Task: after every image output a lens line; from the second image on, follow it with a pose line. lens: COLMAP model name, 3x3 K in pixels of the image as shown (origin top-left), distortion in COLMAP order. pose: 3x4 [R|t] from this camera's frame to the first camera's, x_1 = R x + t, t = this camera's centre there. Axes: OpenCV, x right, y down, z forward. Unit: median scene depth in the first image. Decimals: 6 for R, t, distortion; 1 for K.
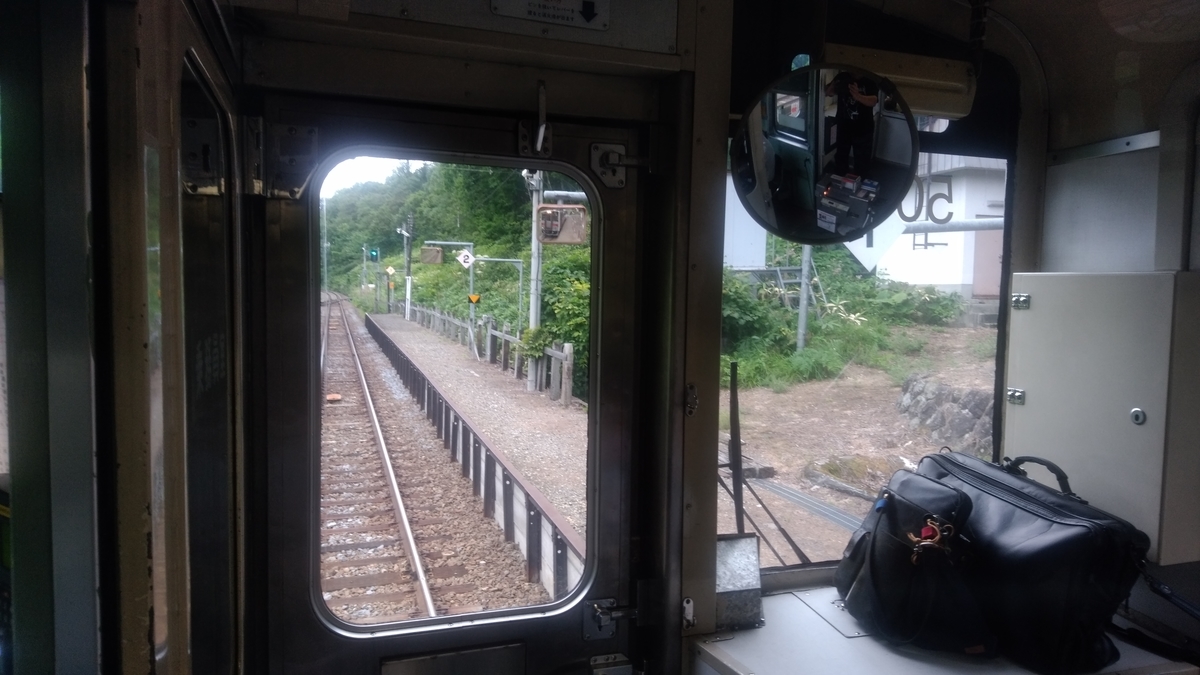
lens RADIAL K [[791.7, 0, 600.0], [0, 791.7, 337.5], [0, 0, 1]] dist [0.145276, -0.188106]
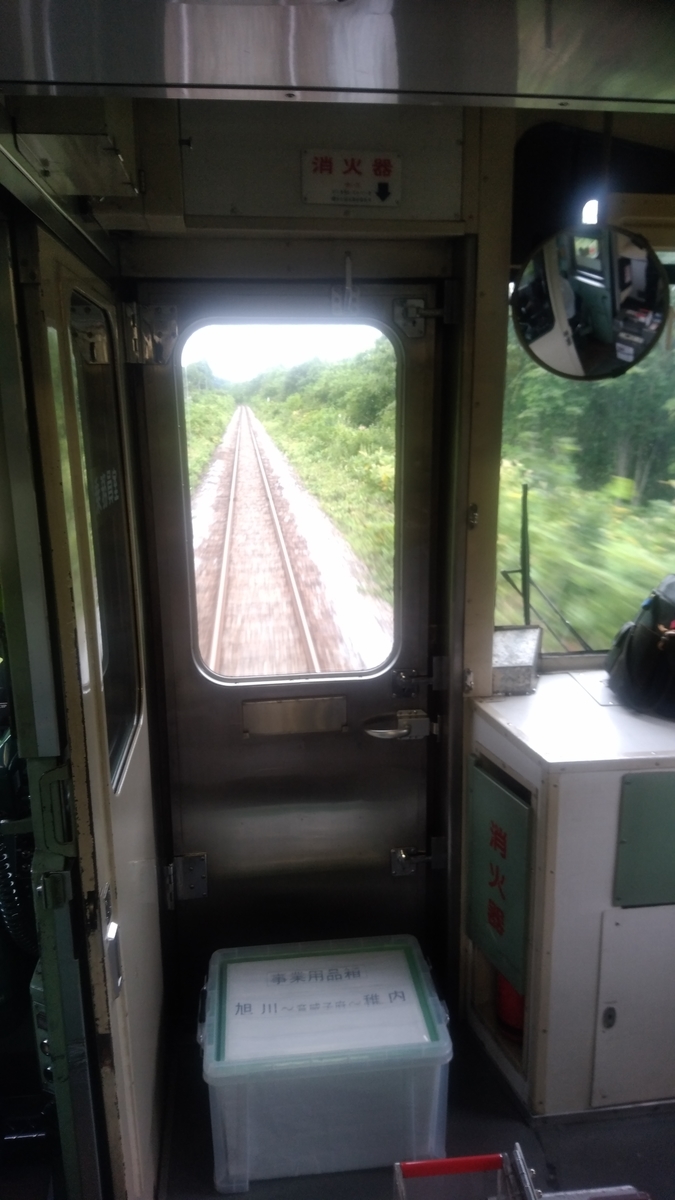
lens RADIAL K [[776.2, 0, 337.5], [0, 776.2, 600.0], [0, 0, 1]] dist [-0.006164, -0.002040]
pose [[0.980164, 0.021230, -0.197049, 0.139896], [0.015585, 0.982911, 0.183420, -0.015992], [0.197576, -0.182853, 0.963083, -0.209901]]
